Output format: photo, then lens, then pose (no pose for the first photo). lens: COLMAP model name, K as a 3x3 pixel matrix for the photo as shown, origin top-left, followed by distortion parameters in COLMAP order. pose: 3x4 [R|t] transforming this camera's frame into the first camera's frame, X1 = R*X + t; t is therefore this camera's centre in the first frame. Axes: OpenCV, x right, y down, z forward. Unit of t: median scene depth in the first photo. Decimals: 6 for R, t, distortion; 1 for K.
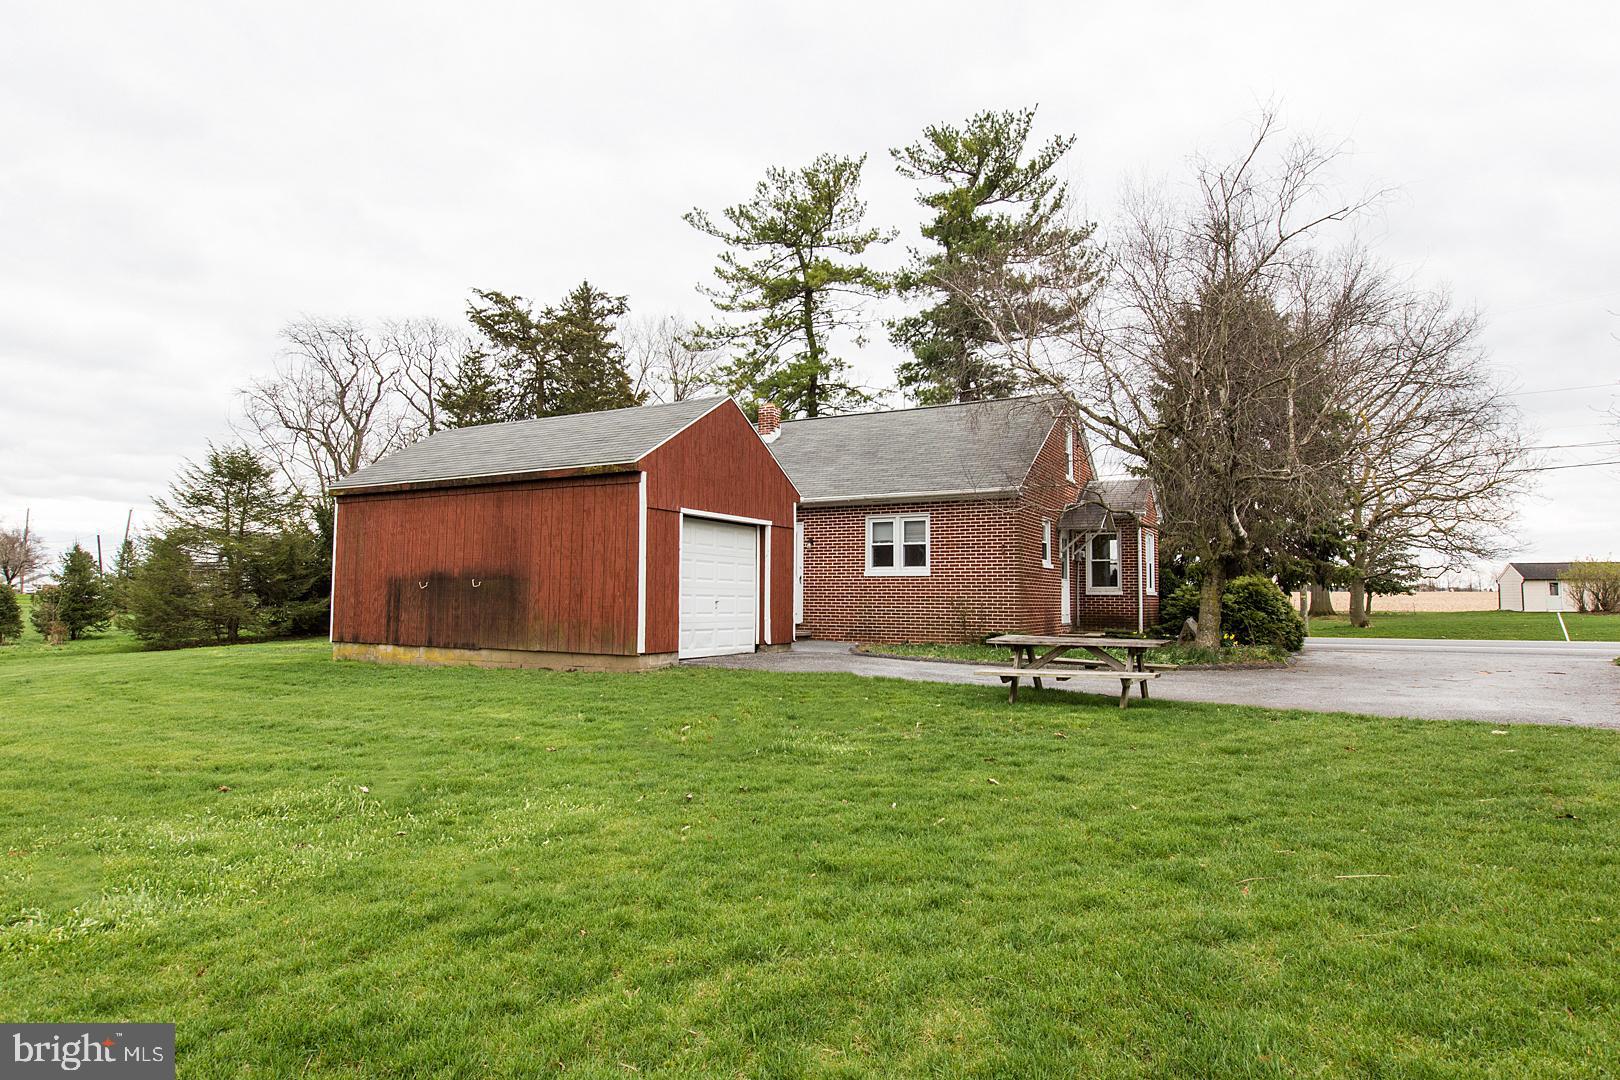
lens RADIAL K [[862.5, 0, 810.0], [0, 862.5, 540.0], [0, 0, 1]] dist [-0.000872, -0.000062]
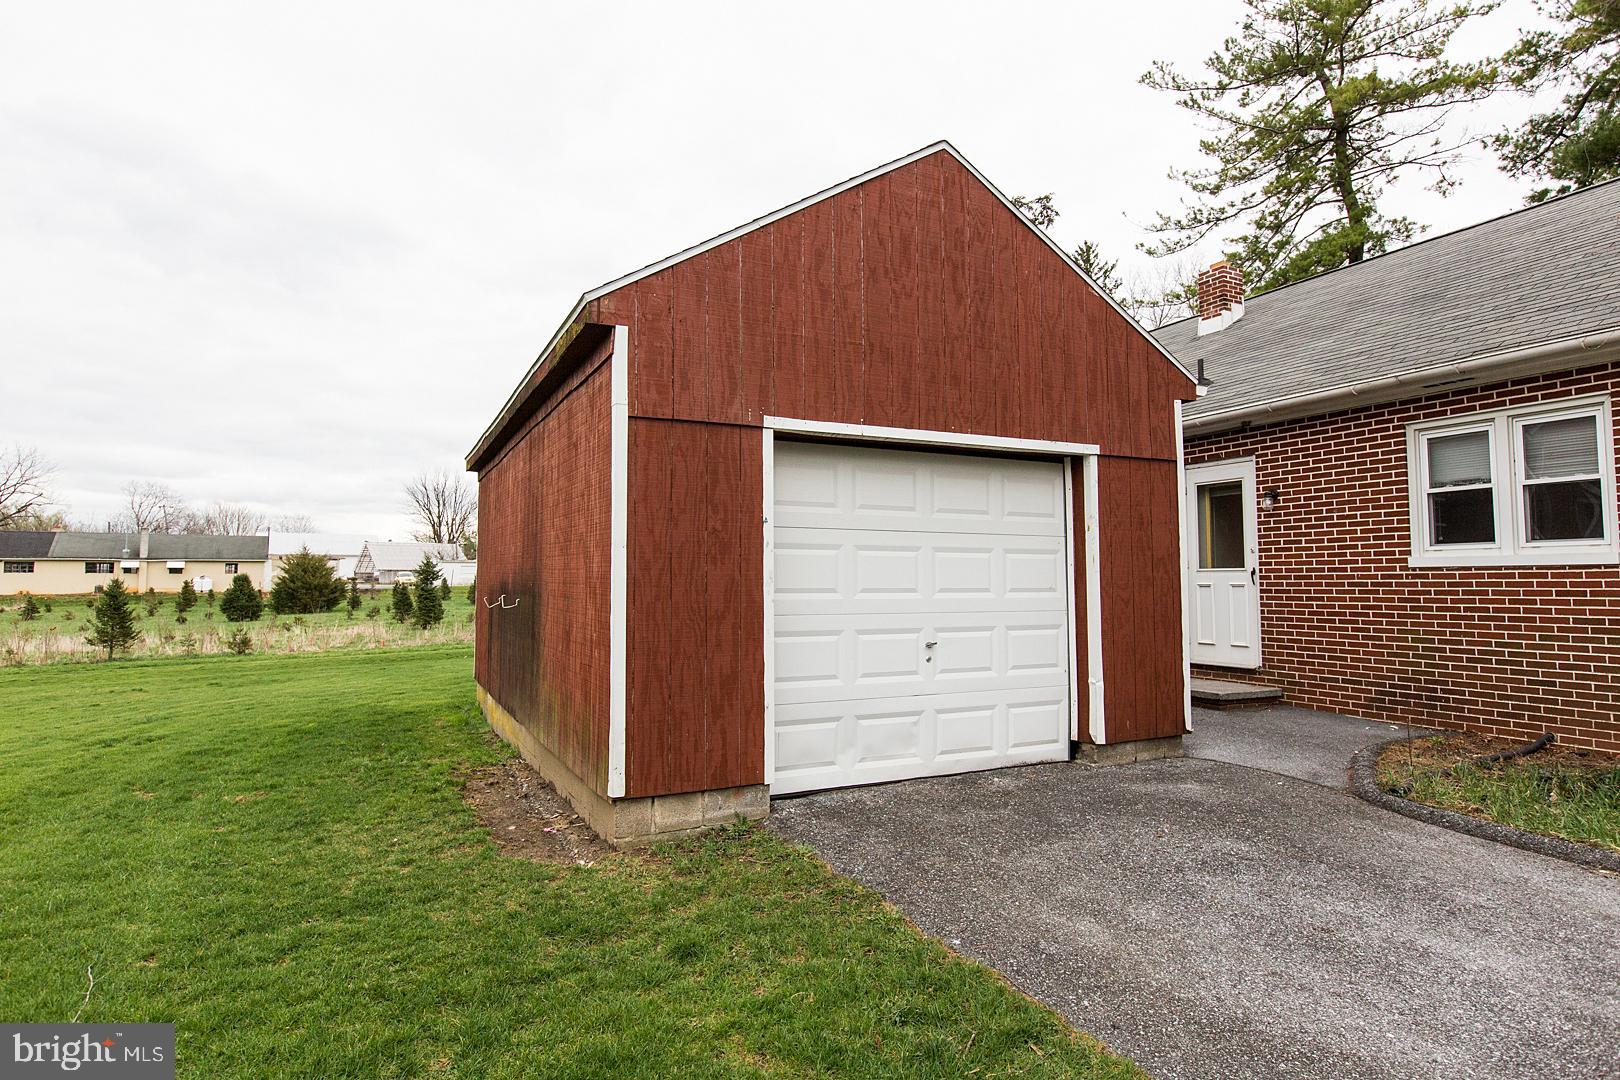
lens RADIAL K [[857.0, 0, 810.0], [0, 857.0, 540.0], [0, 0, 1]] dist [-0.006863, -0.002023]
pose [[0.817287, -0.038500, -0.574943, 0.033715], [0.048372, 0.998828, 0.001876, 0.007183], [0.574197, -0.029345, 0.818191, 0.257617]]
